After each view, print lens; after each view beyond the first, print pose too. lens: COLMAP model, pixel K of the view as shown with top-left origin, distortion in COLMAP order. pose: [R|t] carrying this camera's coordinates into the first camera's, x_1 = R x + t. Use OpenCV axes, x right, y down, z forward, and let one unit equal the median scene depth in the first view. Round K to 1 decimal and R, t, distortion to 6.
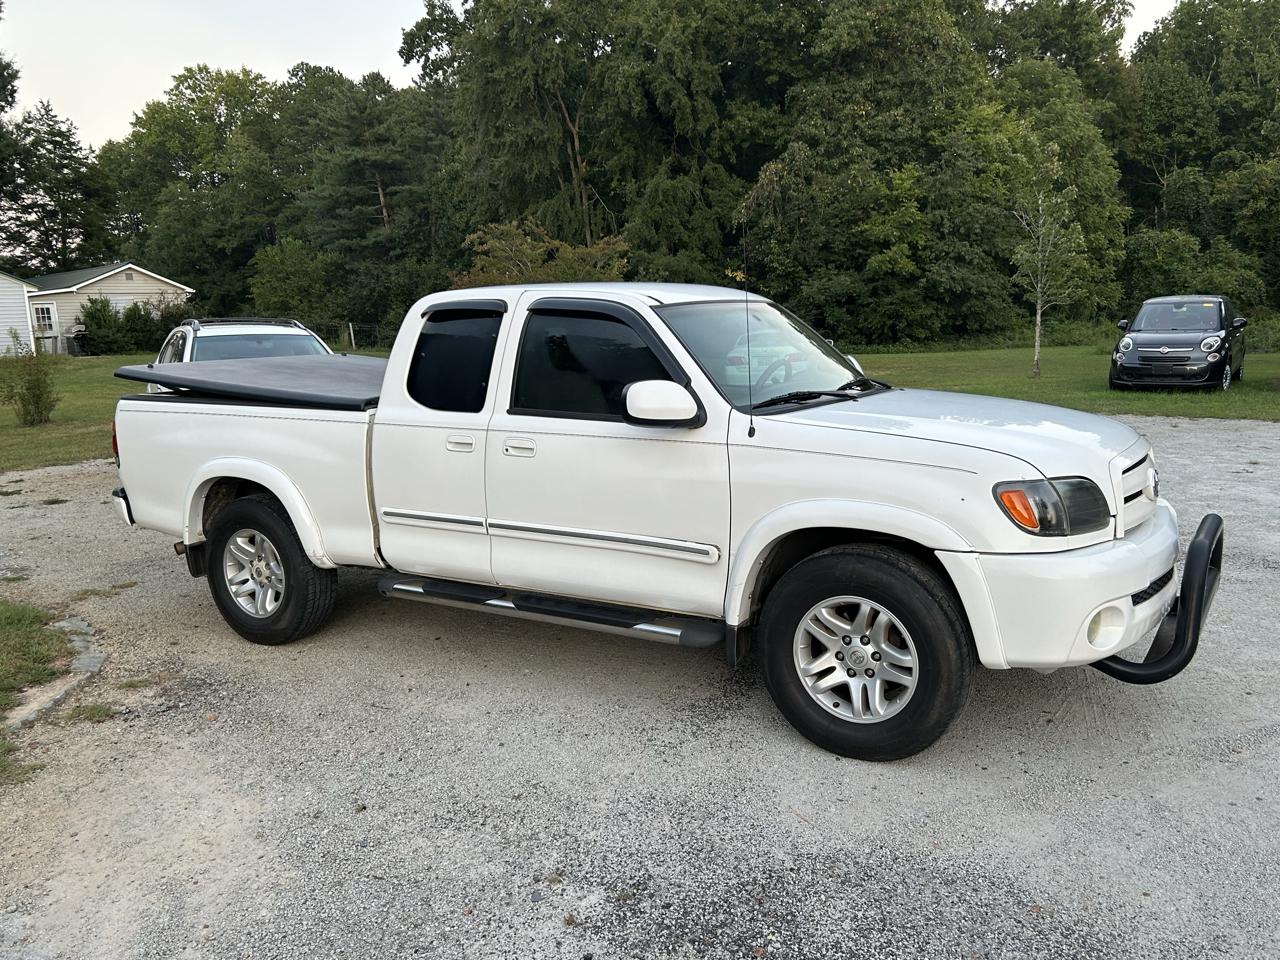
lens RADIAL K [[1061.7, 0, 637.3], [0, 1061.7, 487.4], [0, 0, 1]] dist [0.051490, -0.054575]
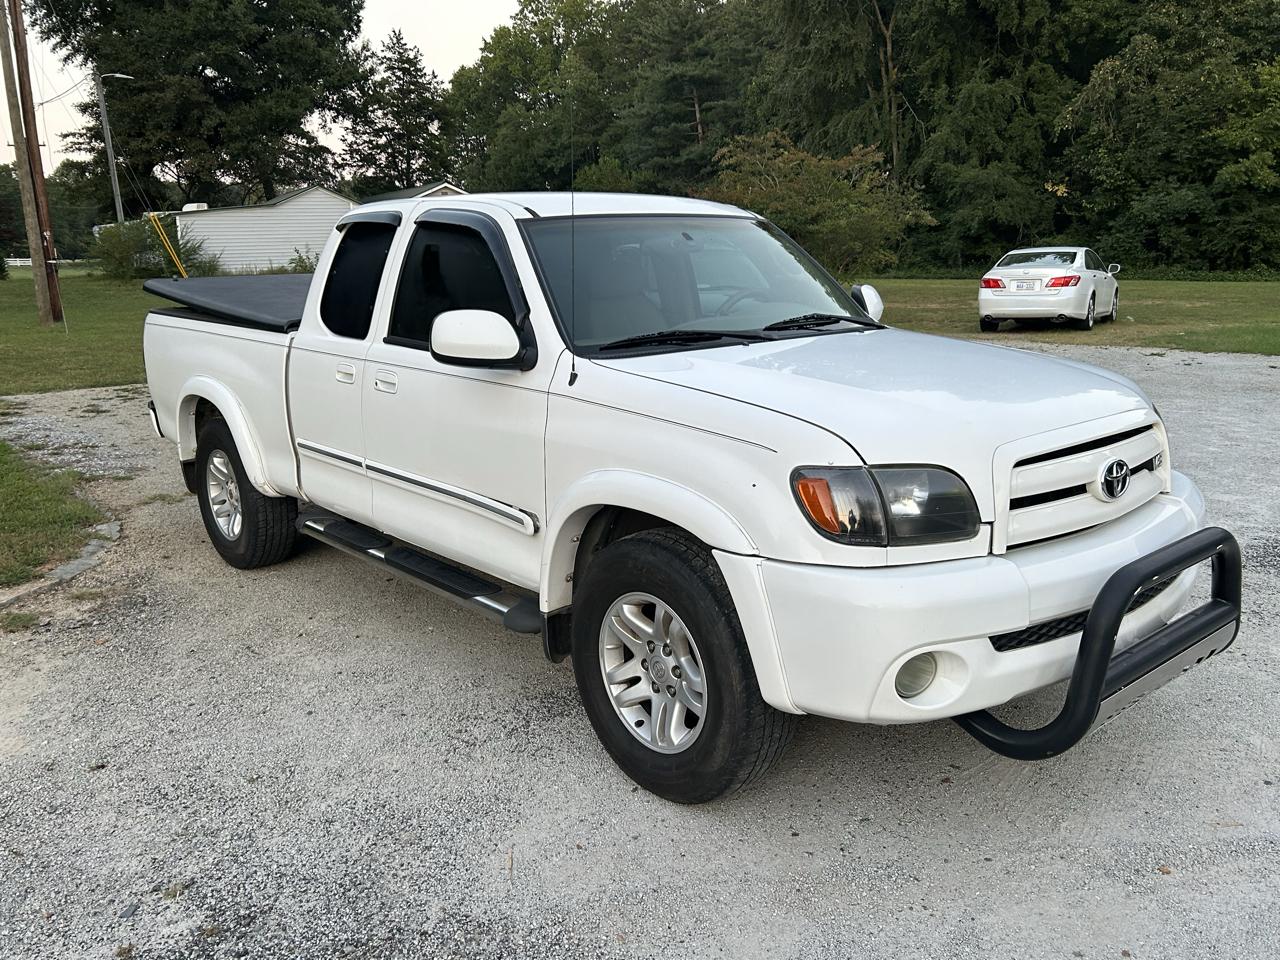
lens RADIAL K [[1061.7, 0, 634.2], [0, 1061.7, 484.5], [0, 0, 1]] dist [0.051490, -0.054575]
pose [[0.955163, 0.076162, -0.286116, 0.033366], [-0.055871, 0.995352, 0.078440, -0.003257], [0.290760, -0.058937, 0.954979, 0.020101]]
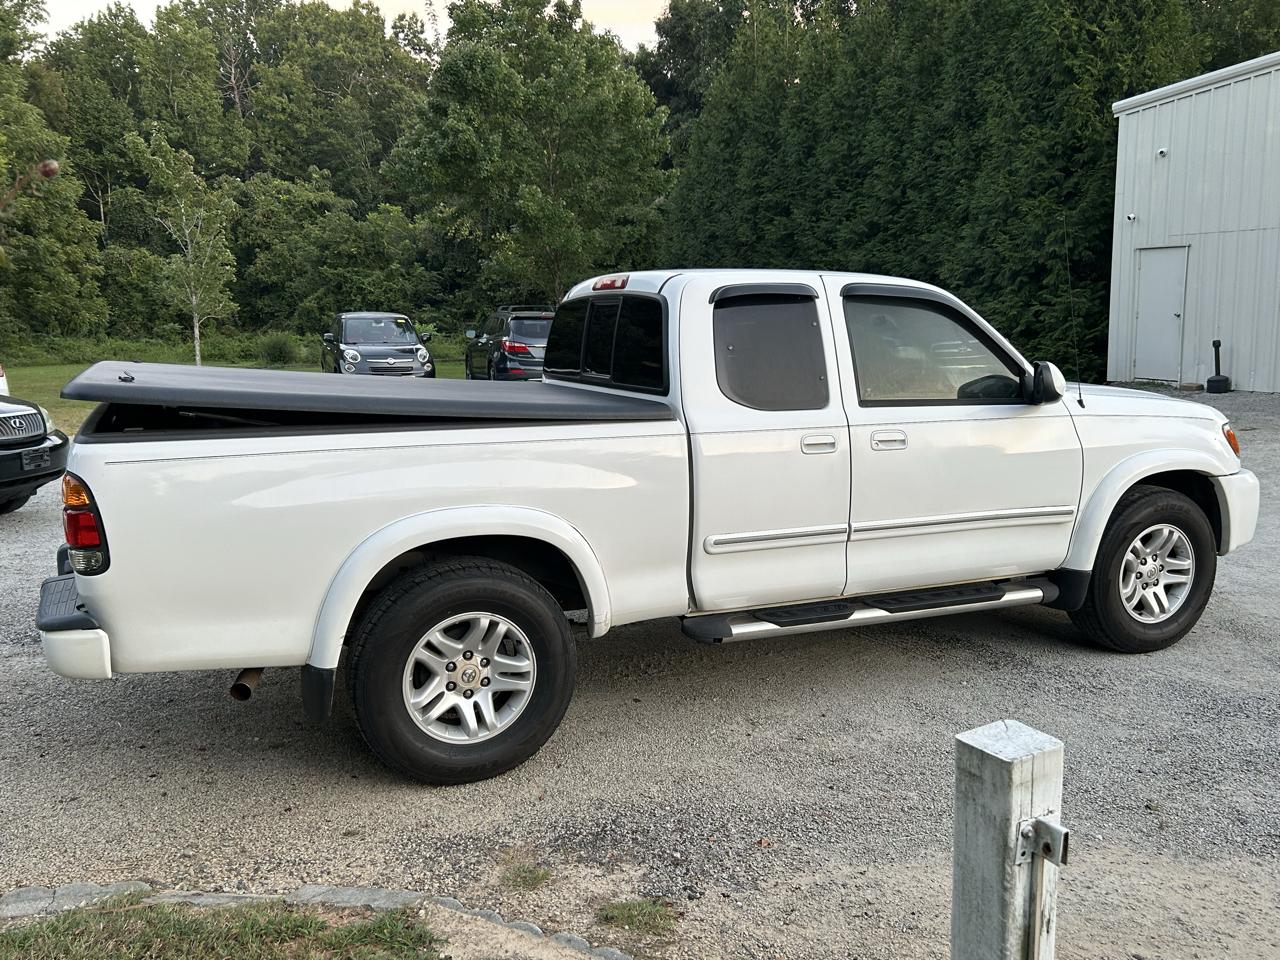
lens RADIAL K [[1061.7, 0, 647.9], [0, 1061.7, 487.6], [0, 0, 1]] dist [0.051490, -0.054575]
pose [[0.571123, -0.109647, 0.813509, -0.097345], [0.124250, 0.991167, 0.046363, -0.006440], [-0.811407, 0.074599, 0.579702, 0.060691]]
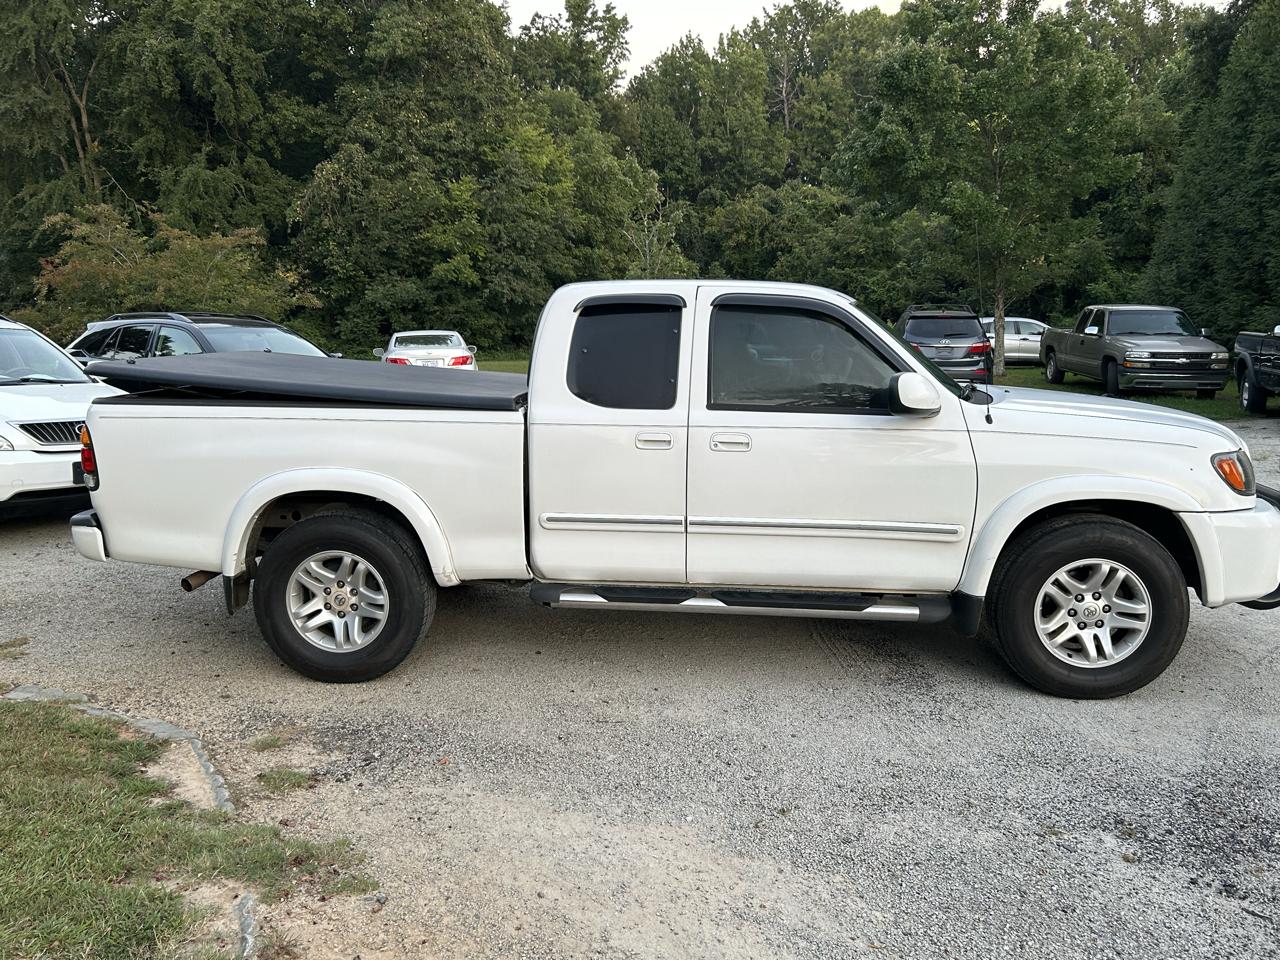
lens RADIAL K [[1061.7, 0, 637.4], [0, 1061.7, 487.8], [0, 0, 1]] dist [0.051490, -0.054575]
pose [[0.897694, -0.046337, 0.438177, -0.060737], [0.049586, 0.998762, 0.004031, -0.000322], [-0.437821, 0.018108, 0.898880, 0.013794]]
